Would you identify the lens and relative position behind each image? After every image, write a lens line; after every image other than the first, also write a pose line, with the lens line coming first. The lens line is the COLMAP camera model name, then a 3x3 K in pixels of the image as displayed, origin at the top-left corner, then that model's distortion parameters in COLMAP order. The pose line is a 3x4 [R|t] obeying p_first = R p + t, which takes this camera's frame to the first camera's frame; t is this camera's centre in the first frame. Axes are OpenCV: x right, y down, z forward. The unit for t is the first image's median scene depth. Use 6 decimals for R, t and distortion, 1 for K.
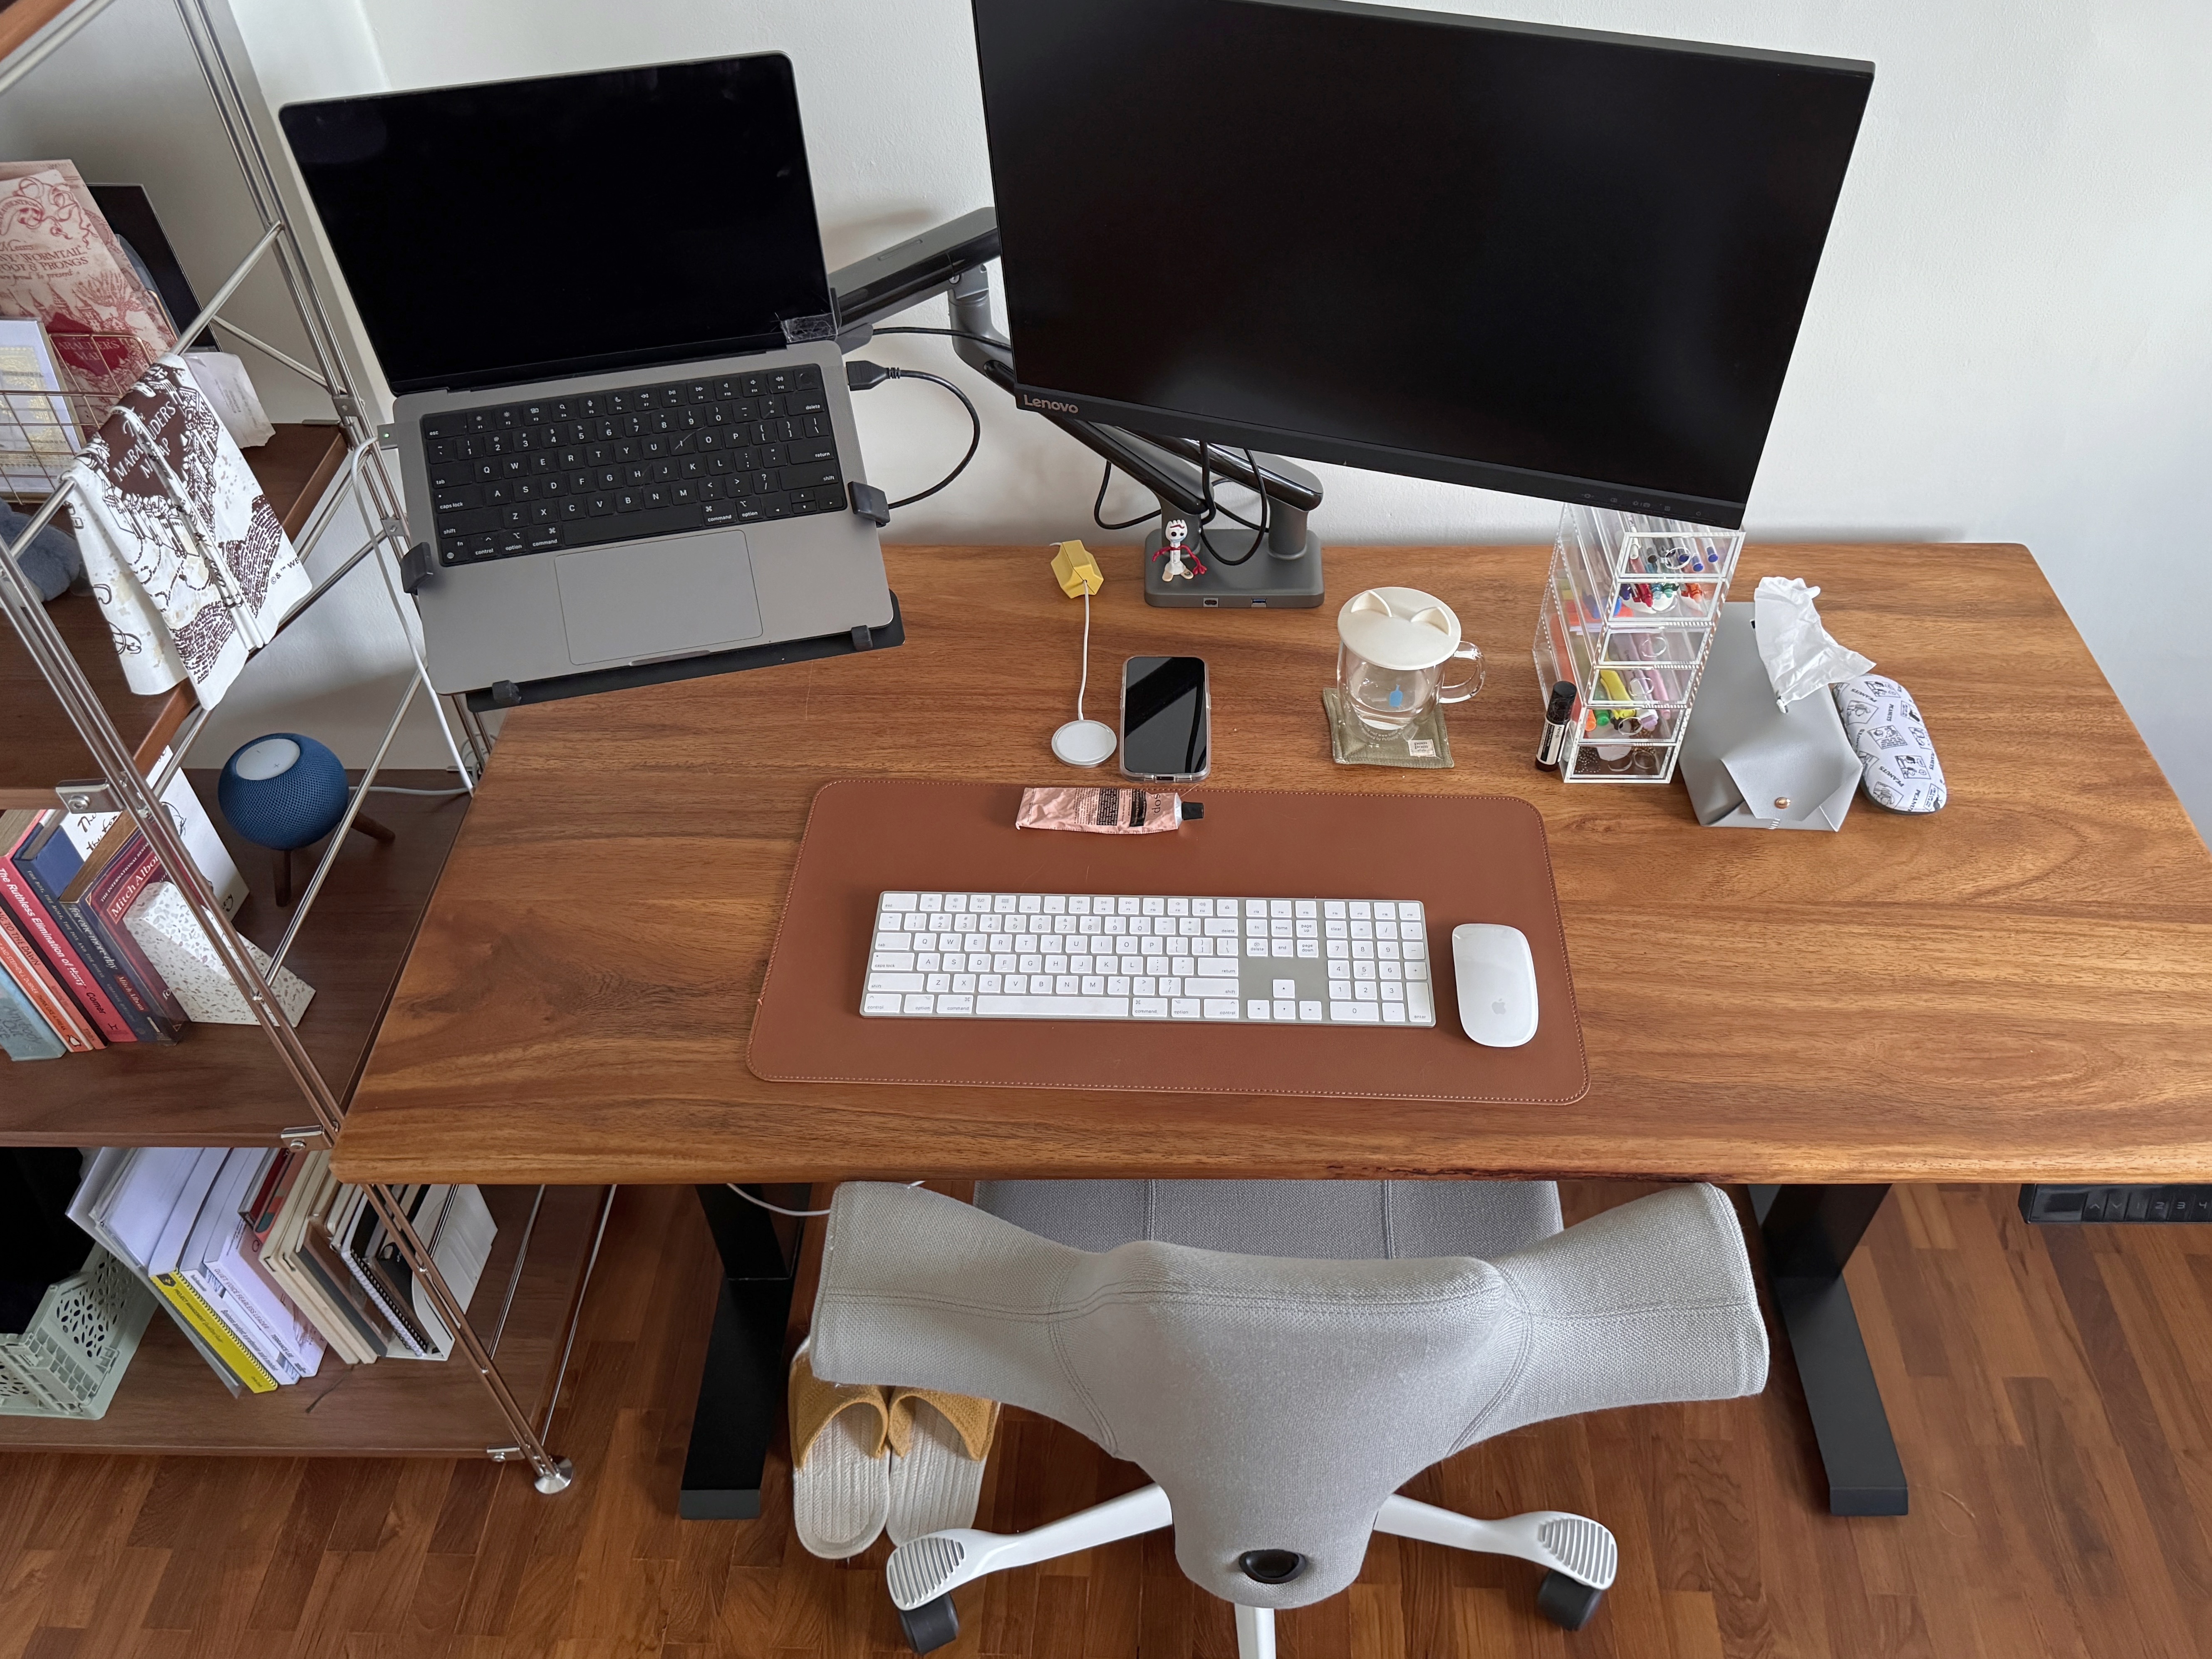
lens RADIAL K [[1650.9, 0, 1171.7], [0, 1650.9, 798.5], [0, 0, 1]] dist [0.071266, -0.087294]
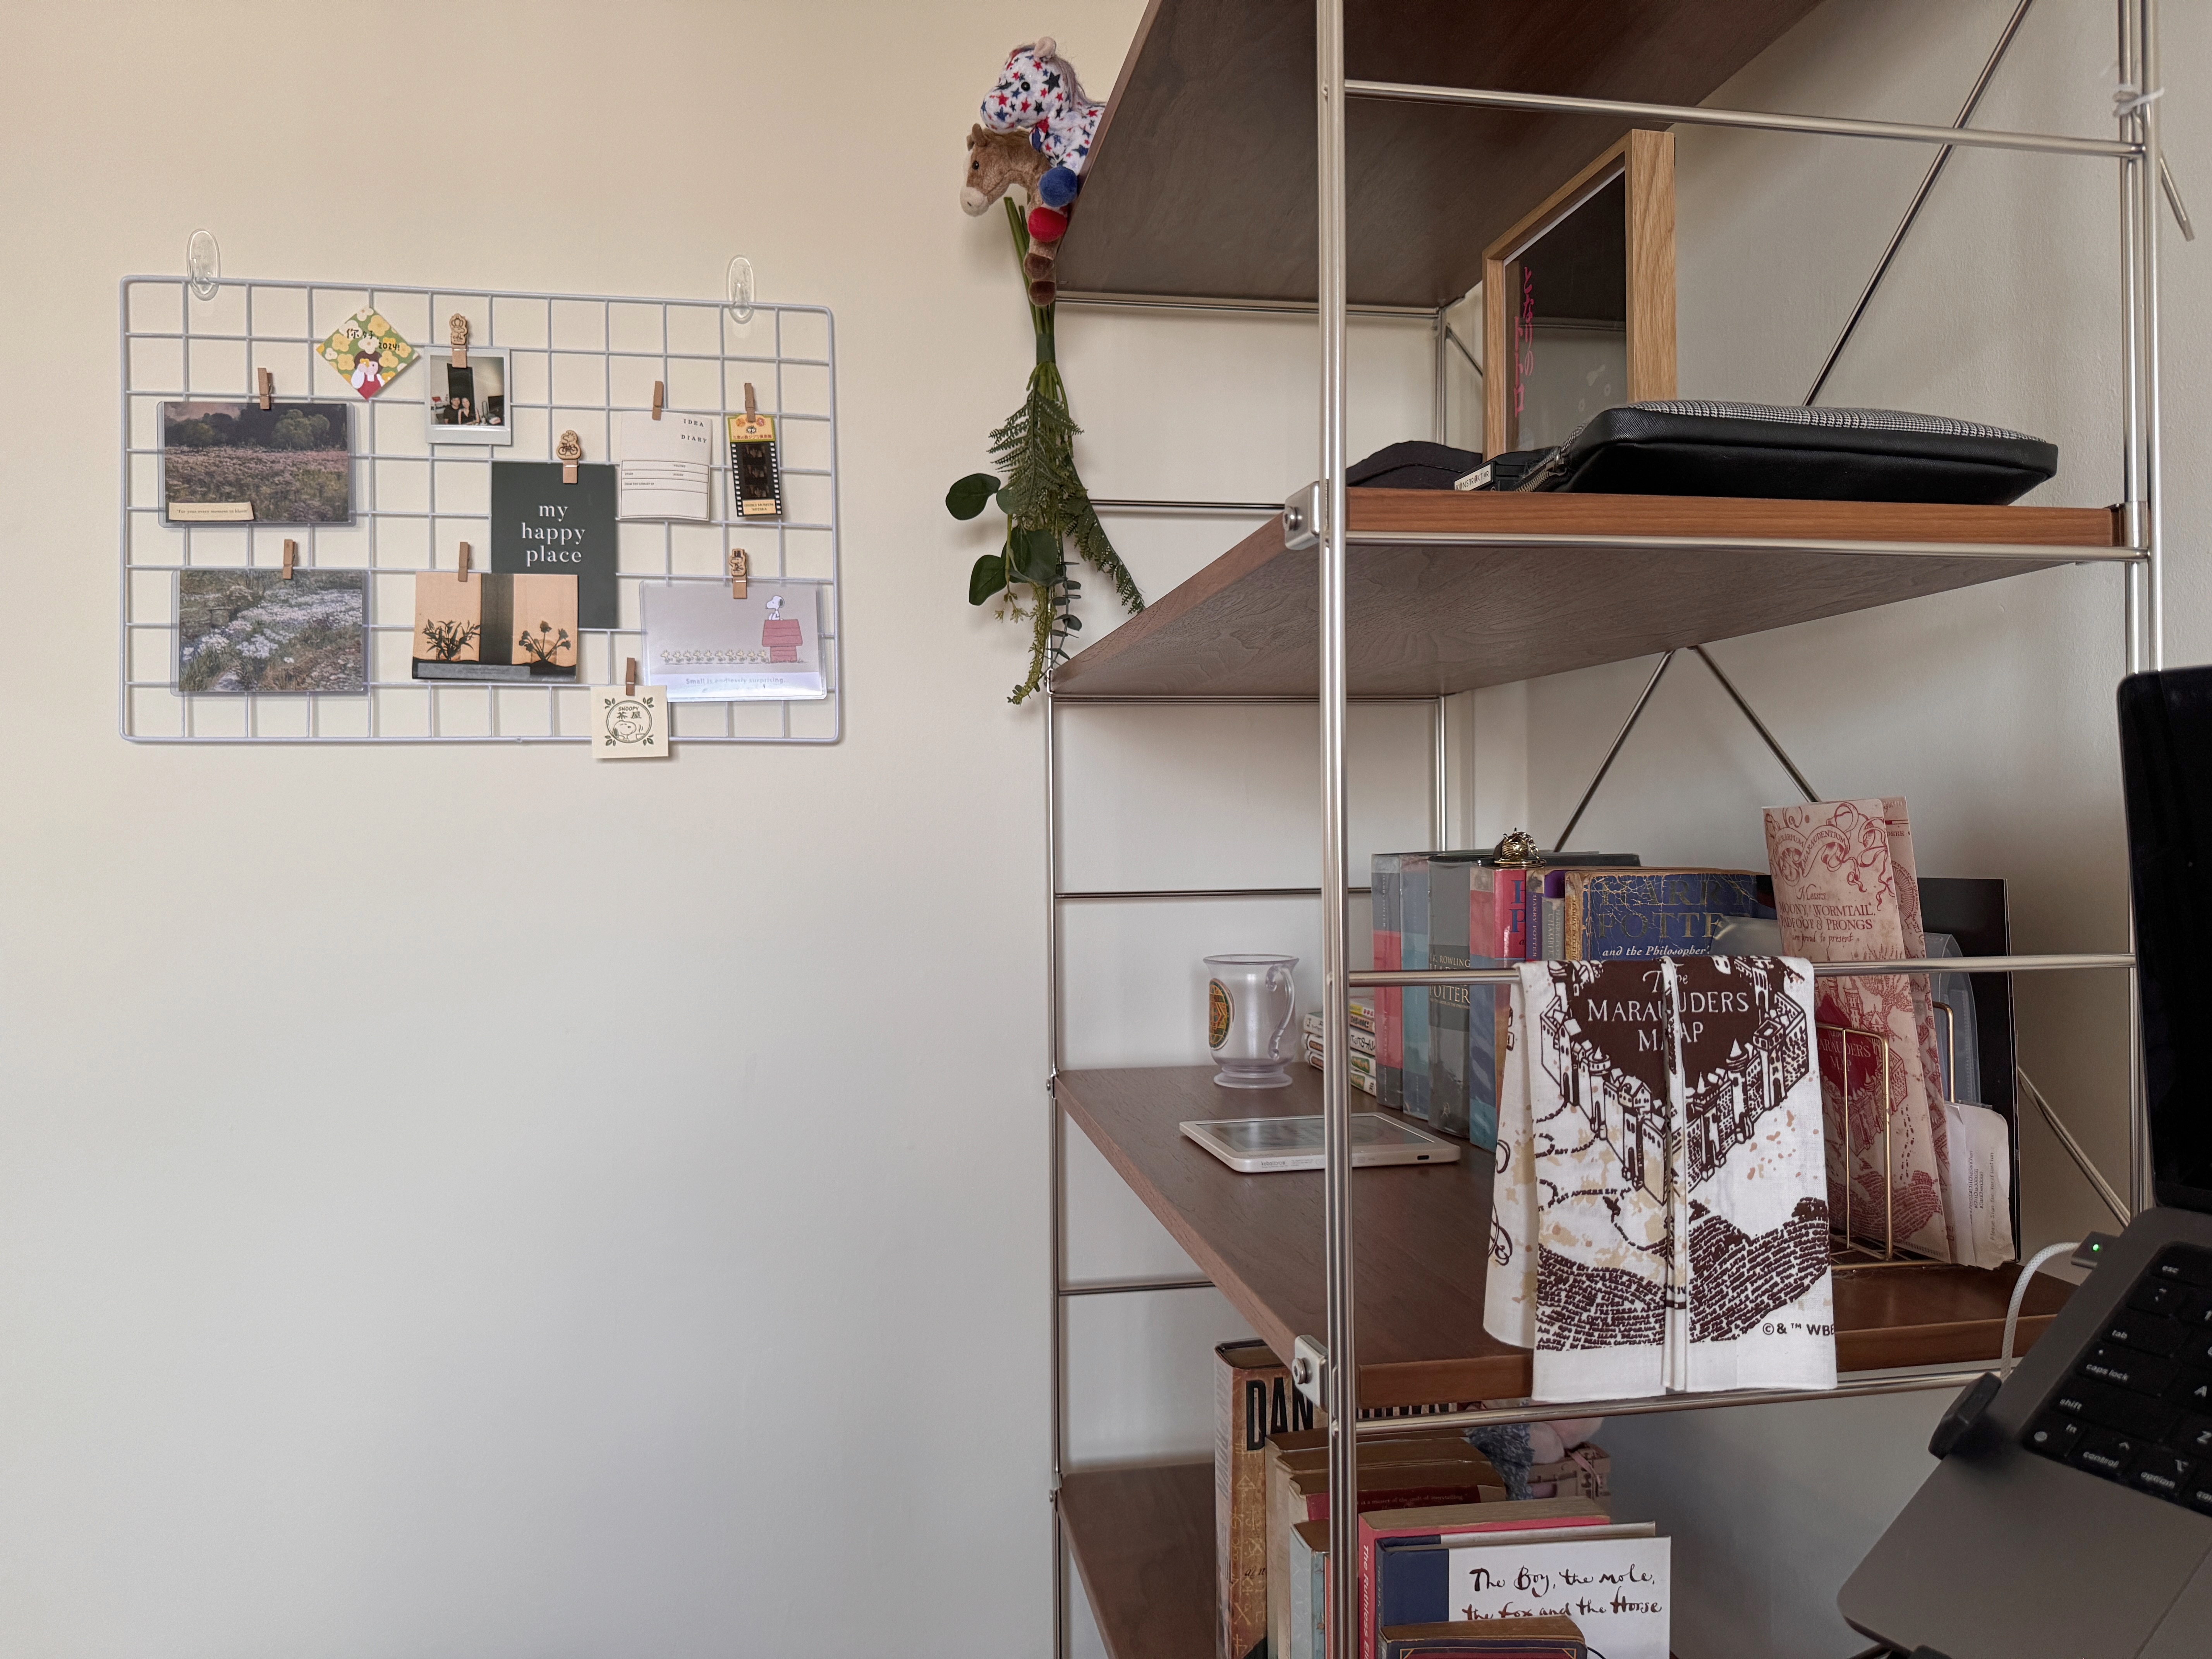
lens RADIAL K [[1564.9, 0, 1106.0], [0, 1564.9, 829.5], [0, 0, 1]] dist [0.061754, -0.150256]
pose [[0.187697, -0.005389, -0.982212, -0.005637], [-0.691273, 0.709681, -0.135993, -0.011902], [0.697790, 0.704502, 0.129480, 0.629407]]
